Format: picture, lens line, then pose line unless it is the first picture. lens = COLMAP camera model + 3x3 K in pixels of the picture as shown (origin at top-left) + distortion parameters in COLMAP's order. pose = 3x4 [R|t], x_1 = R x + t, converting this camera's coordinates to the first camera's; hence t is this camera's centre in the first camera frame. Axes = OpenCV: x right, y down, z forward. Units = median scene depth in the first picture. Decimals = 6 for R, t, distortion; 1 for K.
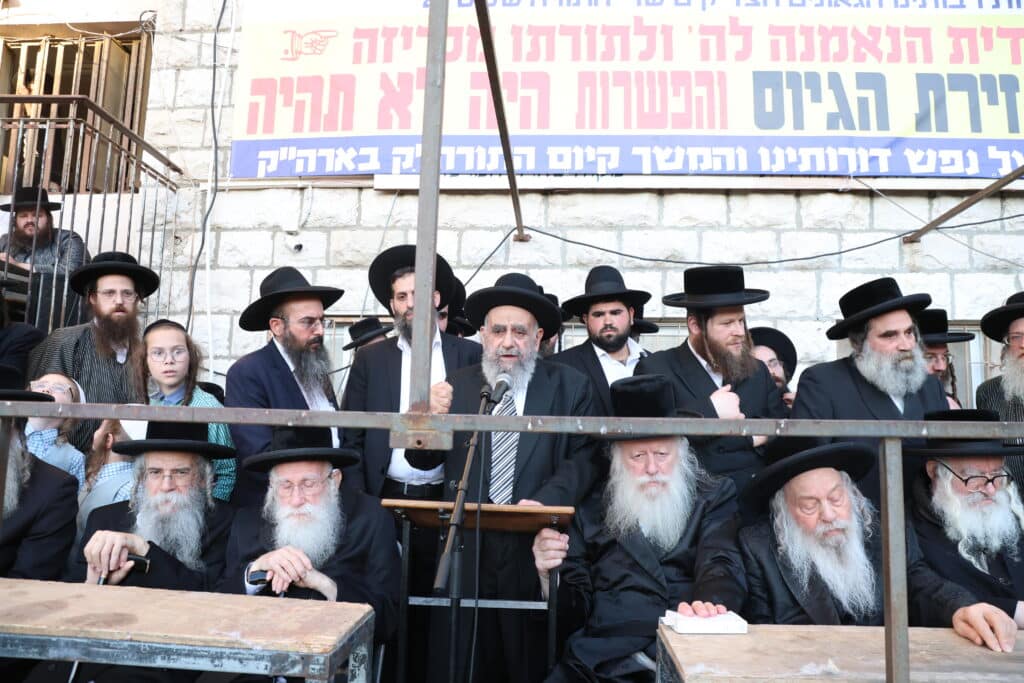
lens RADIAL K [[653.1, 0, 512.0], [0, 653.1, 341.5], [0, 0, 1]] dist [-0.076034, 0.037695]
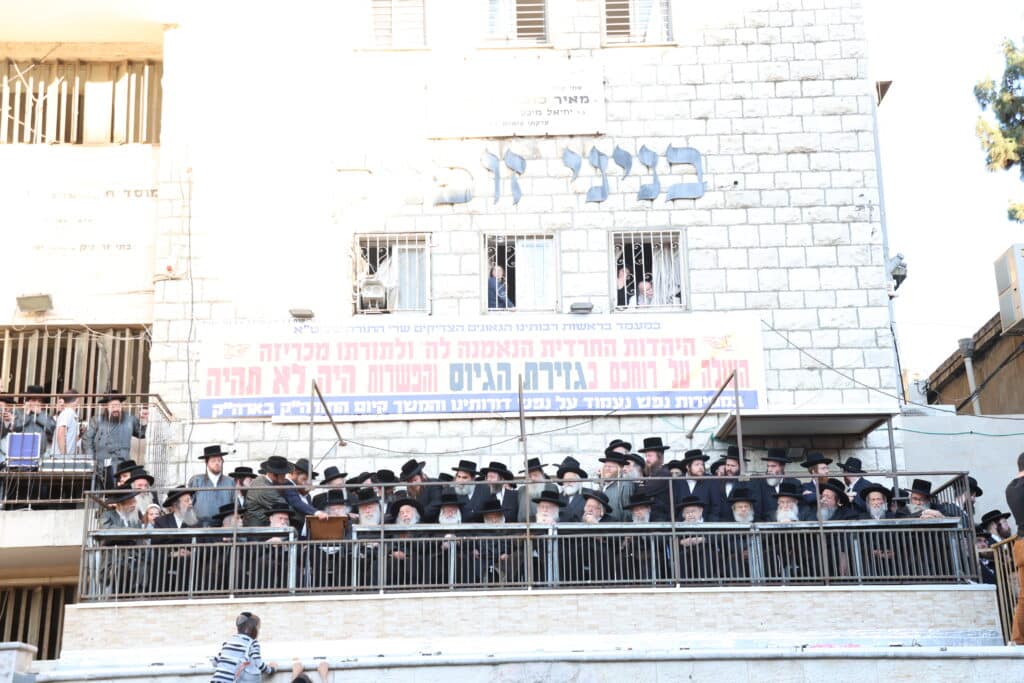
lens RADIAL K [[1379.6, 0, 511.9], [0, 1379.6, 344.1], [0, 0, 1]] dist [0.187254, 0.048331]
pose [[0.997774, -0.021733, 0.063044, 0.292851], [0.032199, 0.984903, -0.170087, 0.311799], [-0.058396, 0.171738, 0.983410, -3.595835]]
